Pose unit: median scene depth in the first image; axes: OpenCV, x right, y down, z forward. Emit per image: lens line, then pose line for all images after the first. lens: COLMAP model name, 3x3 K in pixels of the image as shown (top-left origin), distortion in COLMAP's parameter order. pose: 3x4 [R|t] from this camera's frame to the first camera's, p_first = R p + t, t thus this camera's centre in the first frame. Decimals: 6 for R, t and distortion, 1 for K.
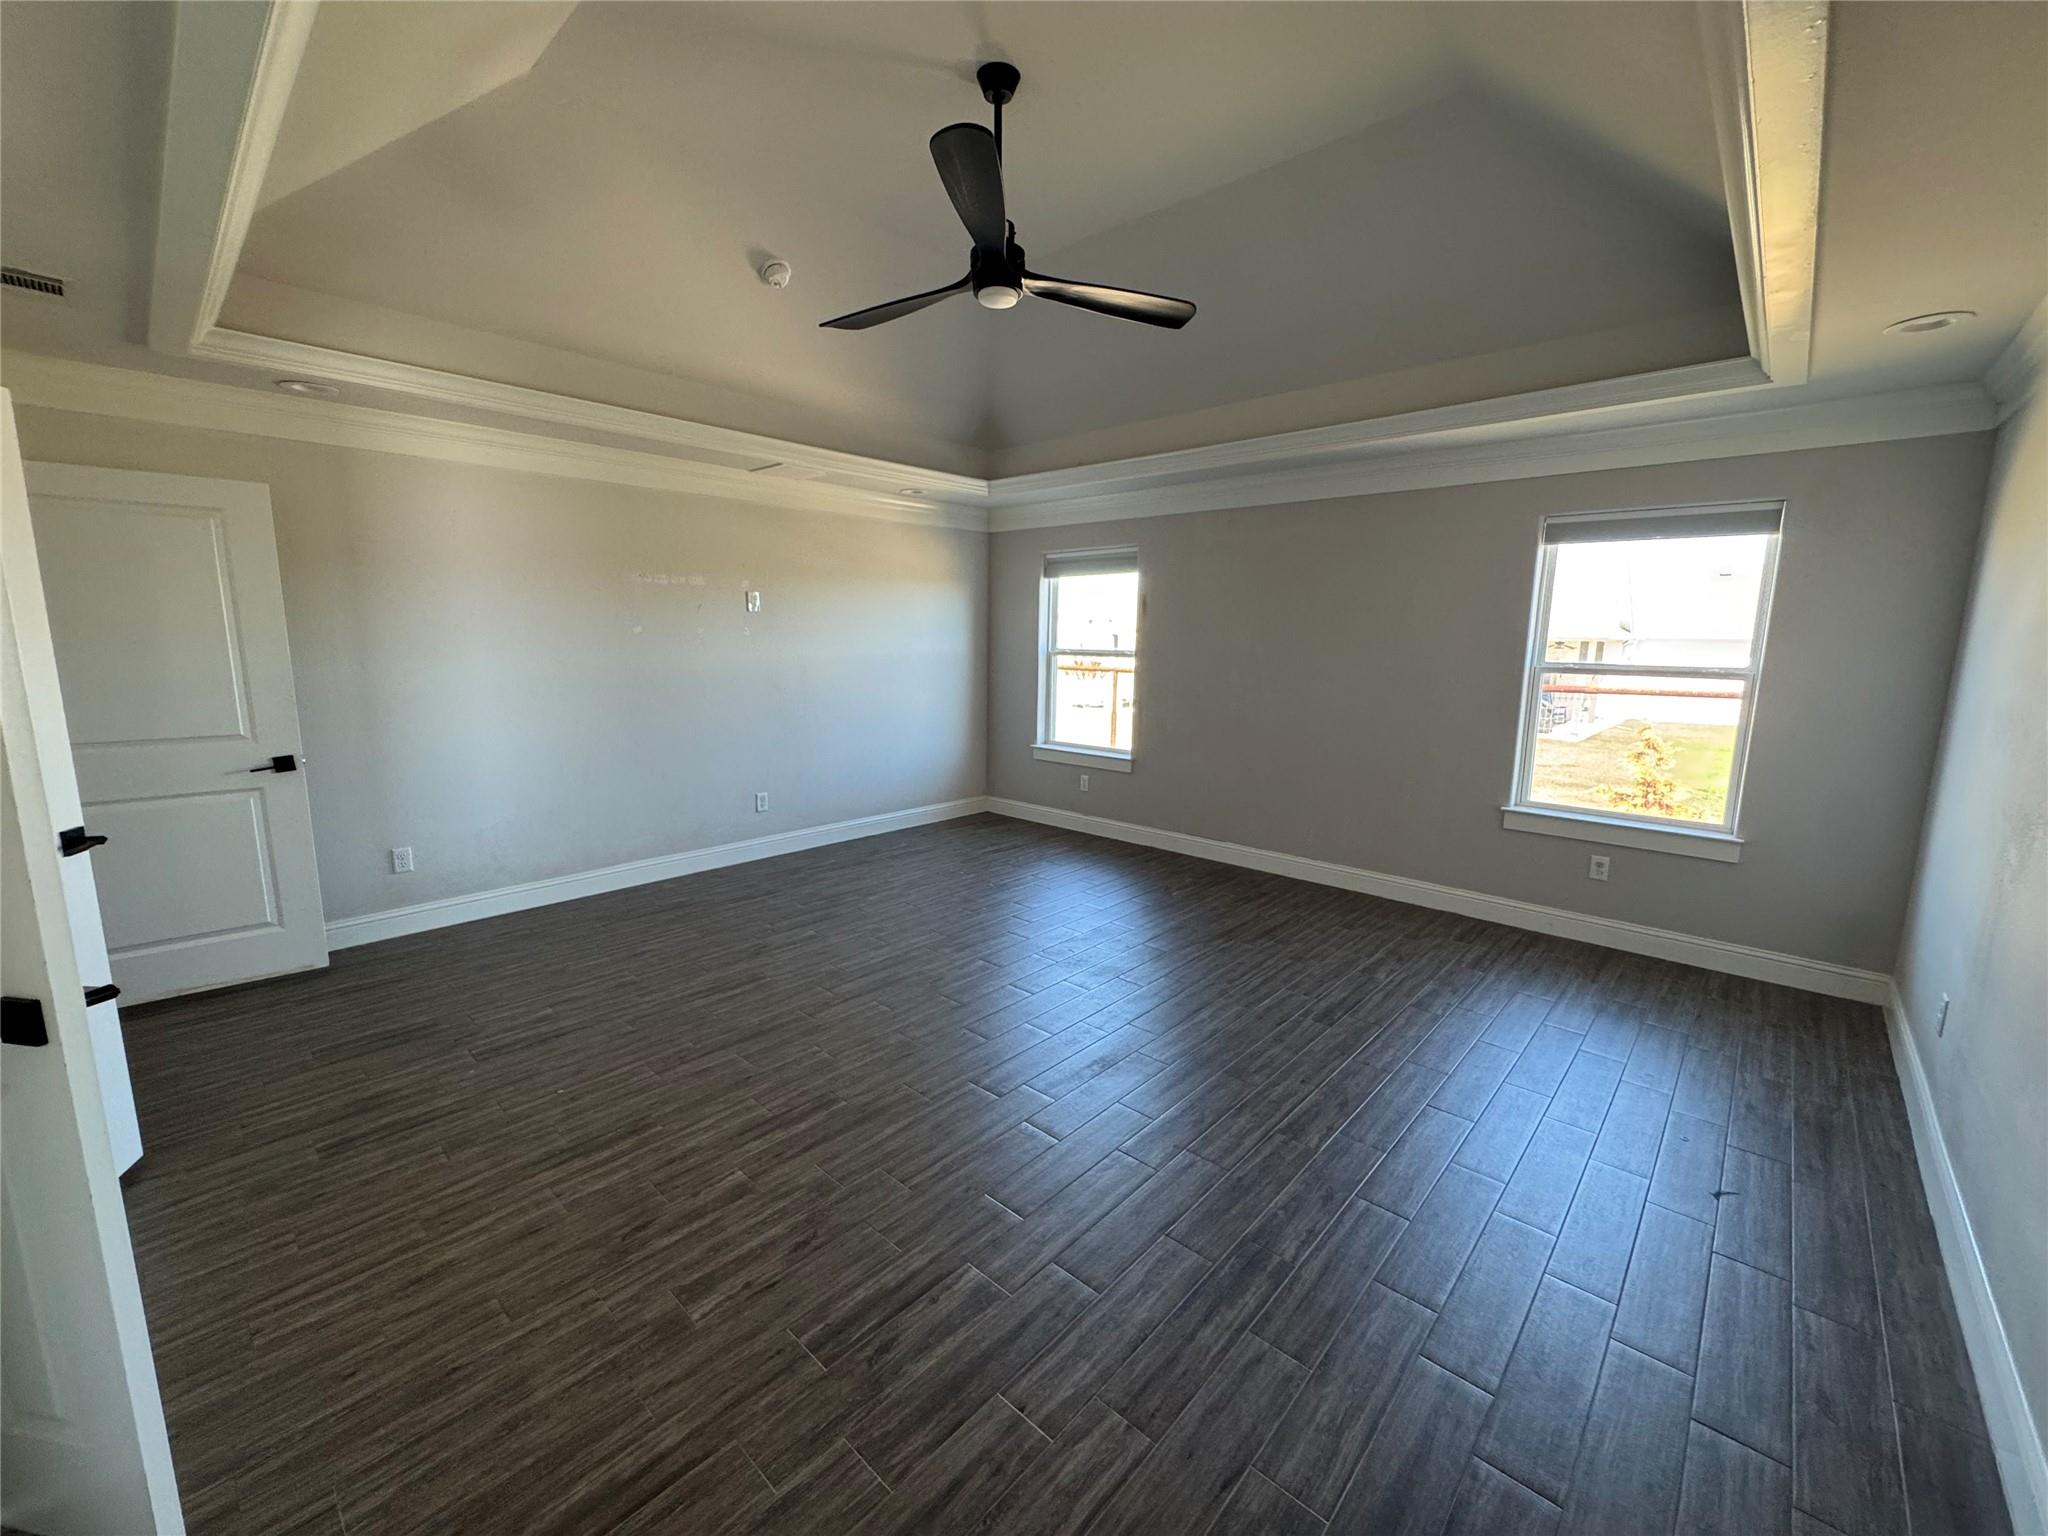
lens RADIAL K [[822.4, 0, 1023.7], [0, 822.4, 763.1], [0, 0, 1]] dist [-0.003346, -0.000100]
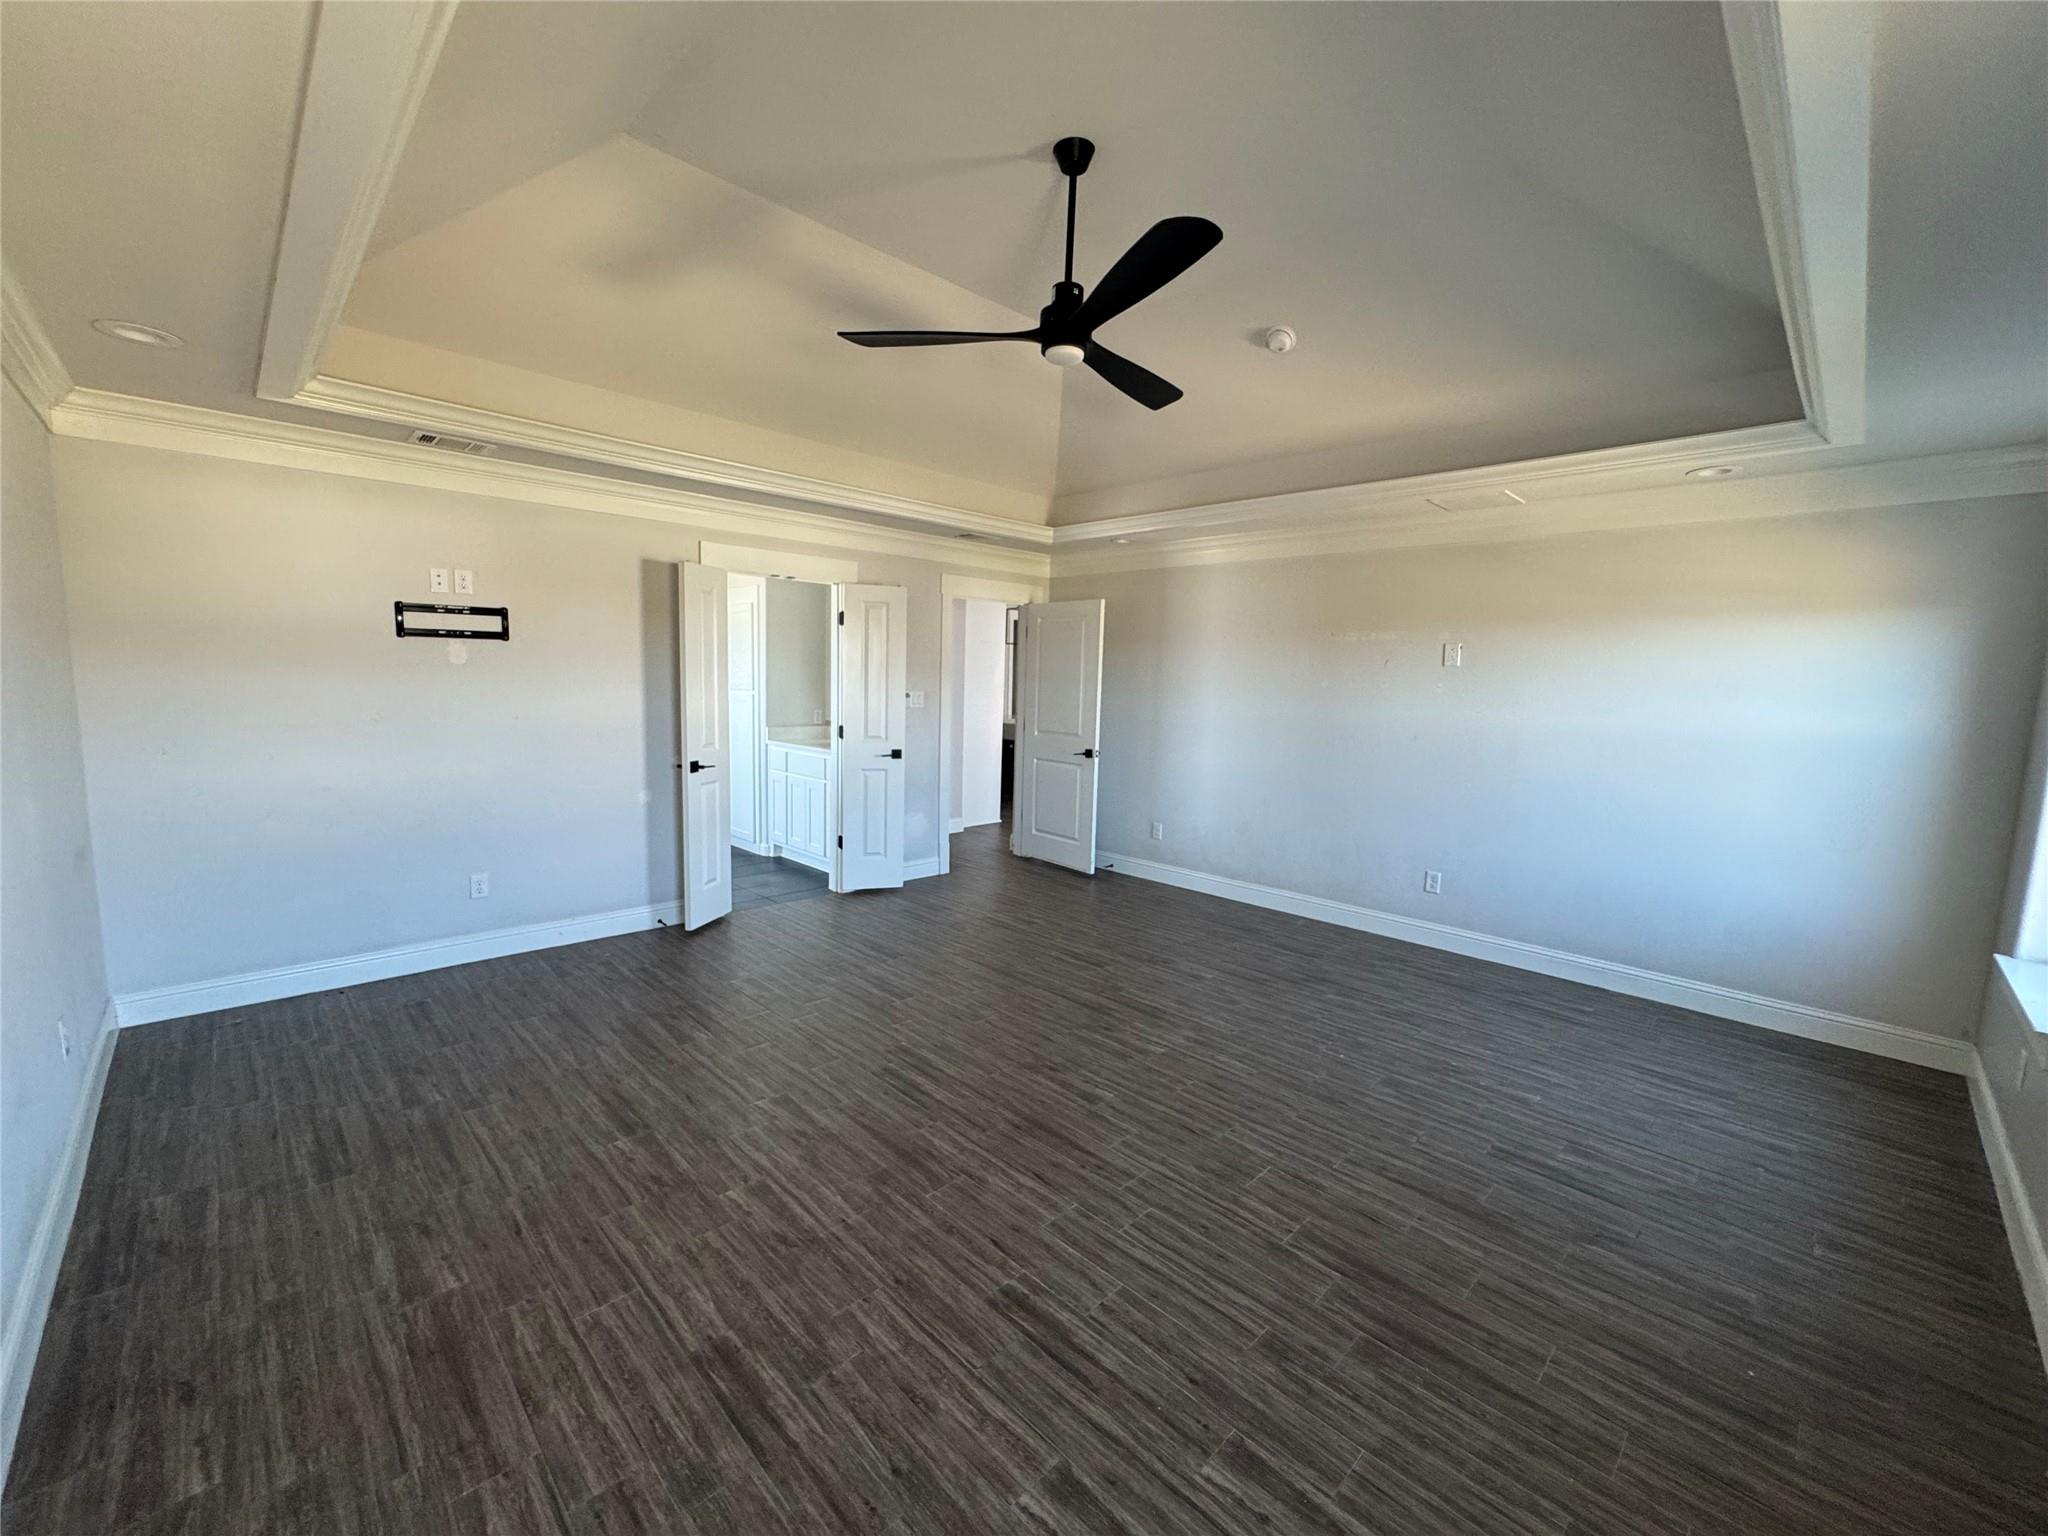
lens RADIAL K [[822.4, 0, 1022.8], [0, 822.4, 774.2], [0, 0, 1]] dist [-0.003346, -0.000100]
pose [[-0.042916, 0.109920, -0.993014, 0.648731], [-0.185415, 0.975786, 0.116026, -0.099594], [0.981723, 0.189099, -0.021496, 0.663048]]
